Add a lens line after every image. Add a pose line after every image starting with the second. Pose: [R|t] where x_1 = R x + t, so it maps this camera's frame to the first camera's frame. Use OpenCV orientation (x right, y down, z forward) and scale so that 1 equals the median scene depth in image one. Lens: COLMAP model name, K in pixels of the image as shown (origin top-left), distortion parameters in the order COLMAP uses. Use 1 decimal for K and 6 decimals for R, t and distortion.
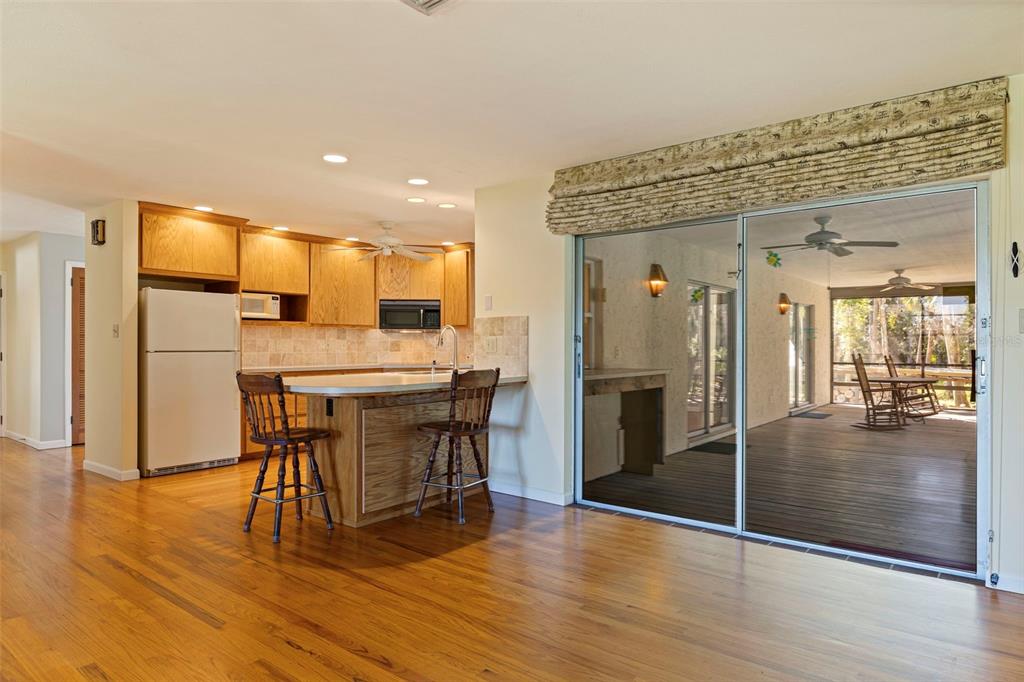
lens RADIAL K [[616.0, 0, 512.0], [0, 616.0, 341.0], [0, 0, 1]] dist [-0.001485, -0.000843]
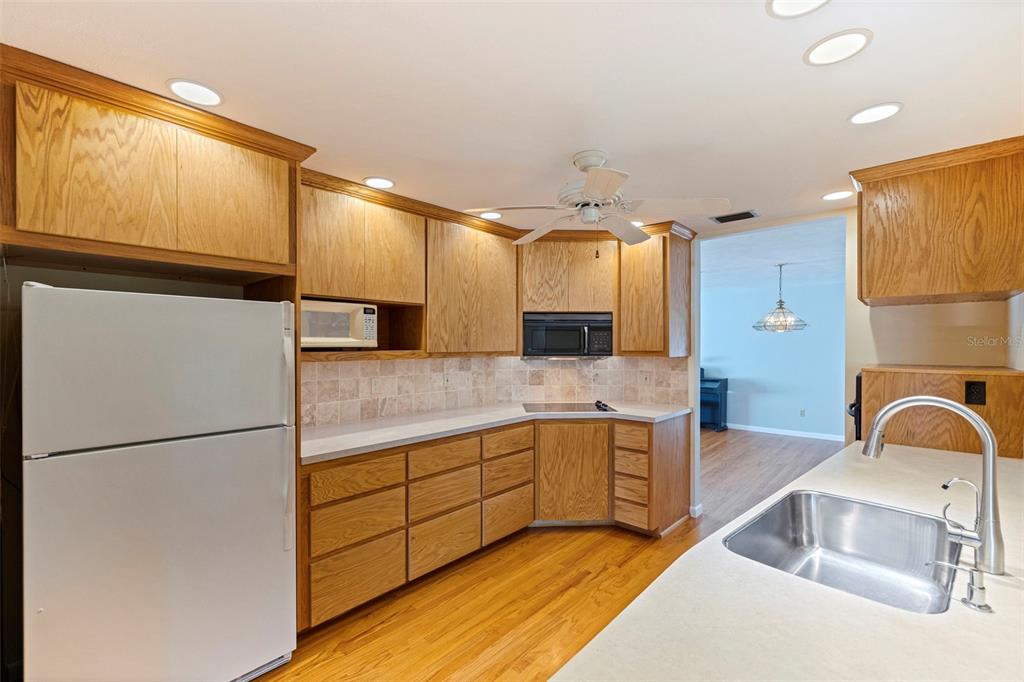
lens RADIAL K [[441.2, 0, 512.0], [0, 441.2, 341.0], [0, 0, 1]] dist [0.000327, 0.000145]
pose [[0.998079, -0.001745, -0.061923, -0.219495], [0.001652, 0.999997, -0.001551, -0.039259], [0.061925, 0.001446, 0.998080, 0.579553]]
